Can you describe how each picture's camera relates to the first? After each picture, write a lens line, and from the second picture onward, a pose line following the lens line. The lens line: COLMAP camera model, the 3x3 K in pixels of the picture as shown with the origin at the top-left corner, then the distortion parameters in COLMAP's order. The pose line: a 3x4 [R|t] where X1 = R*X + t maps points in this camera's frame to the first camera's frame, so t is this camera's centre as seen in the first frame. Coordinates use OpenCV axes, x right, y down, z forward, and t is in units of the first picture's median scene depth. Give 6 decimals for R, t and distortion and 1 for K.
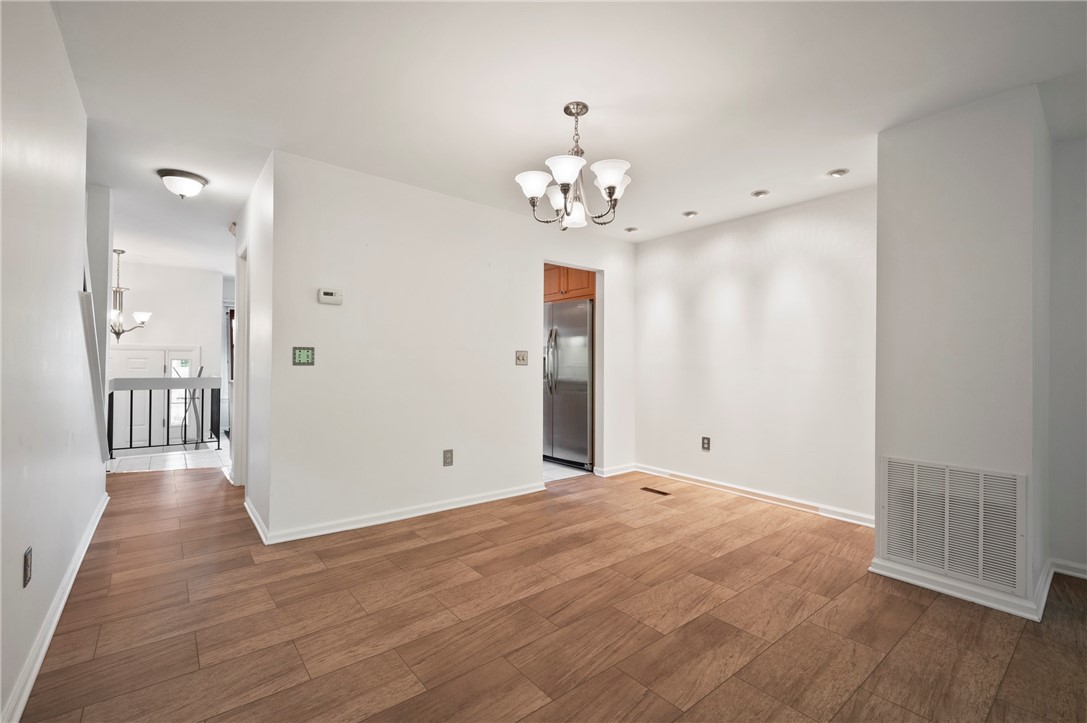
lens RADIAL K [[471.7, 0, 551.4], [0, 471.7, 360.3], [0, 0, 1]] dist [0.013375, 0.000811]
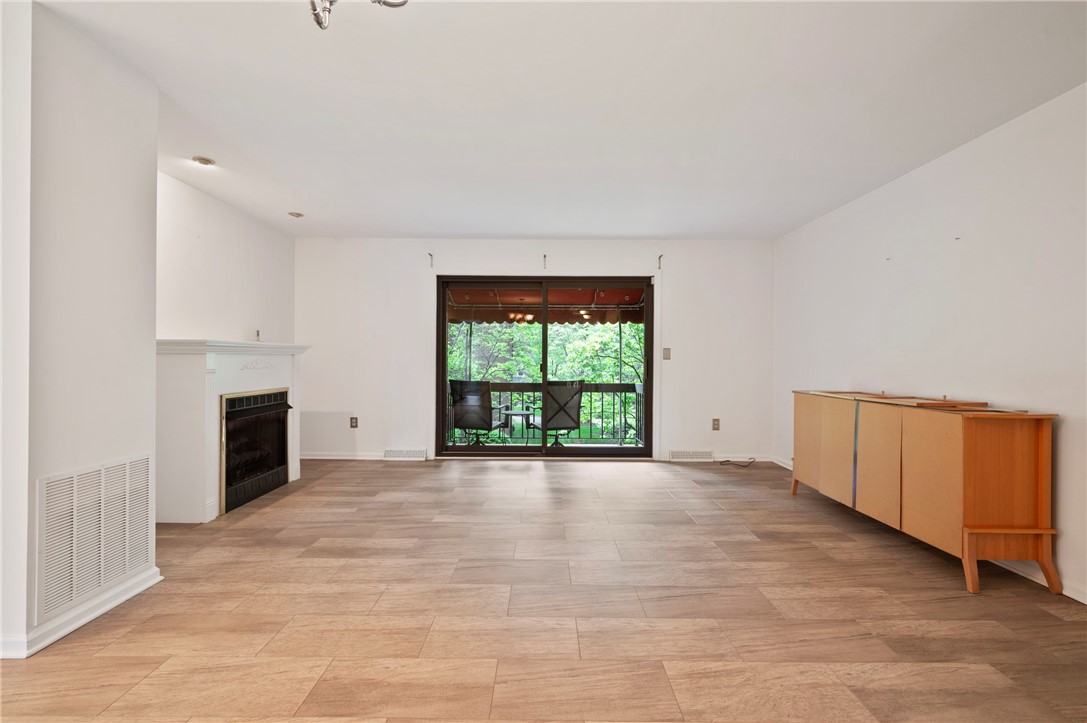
lens RADIAL K [[494.8, 0, 545.4], [0, 494.8, 362.6], [0, 0, 1]] dist [0.002673, 0.000145]
pose [[-0.767546, -0.018560, 0.640725, -0.215030], [-0.021744, 0.999759, 0.002913, 0.009727], [-0.640624, -0.011696, -0.767765, 0.715947]]
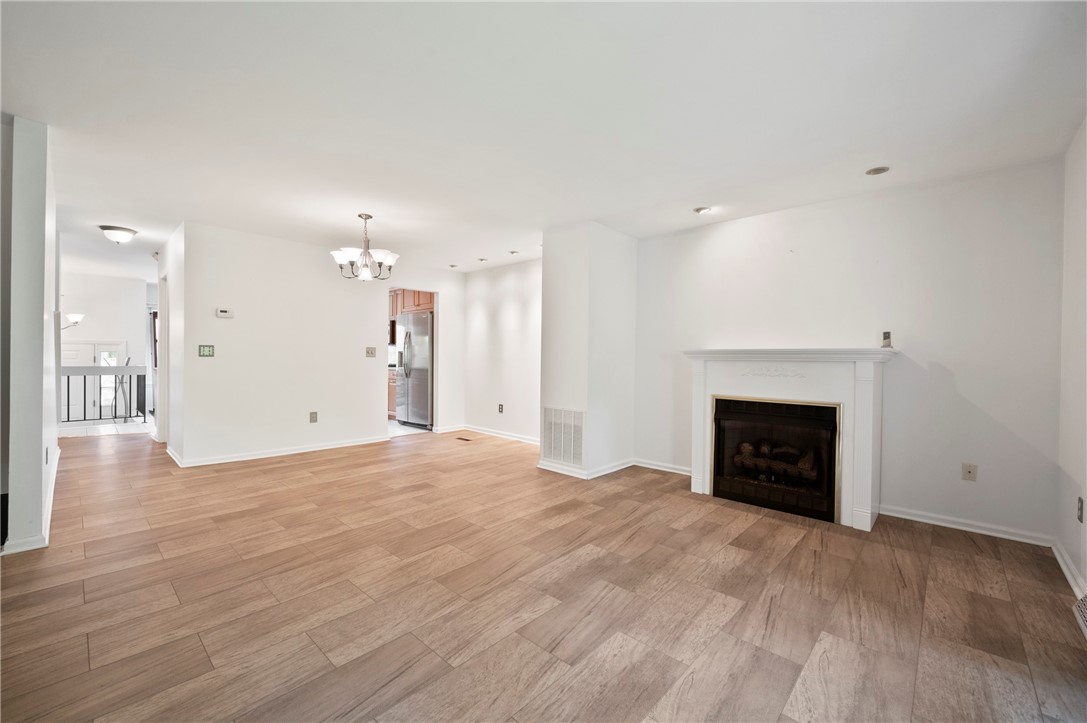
lens RADIAL K [[442.4, 0, 541.7], [0, 442.4, 360.1], [0, 0, 1]] dist [0.022226, -0.001572]
pose [[0.992949, 0.001660, 0.118534, 0.319827], [-0.003558, 0.999869, 0.015800, -0.004002], [-0.118493, -0.016110, 0.992824, -0.481445]]
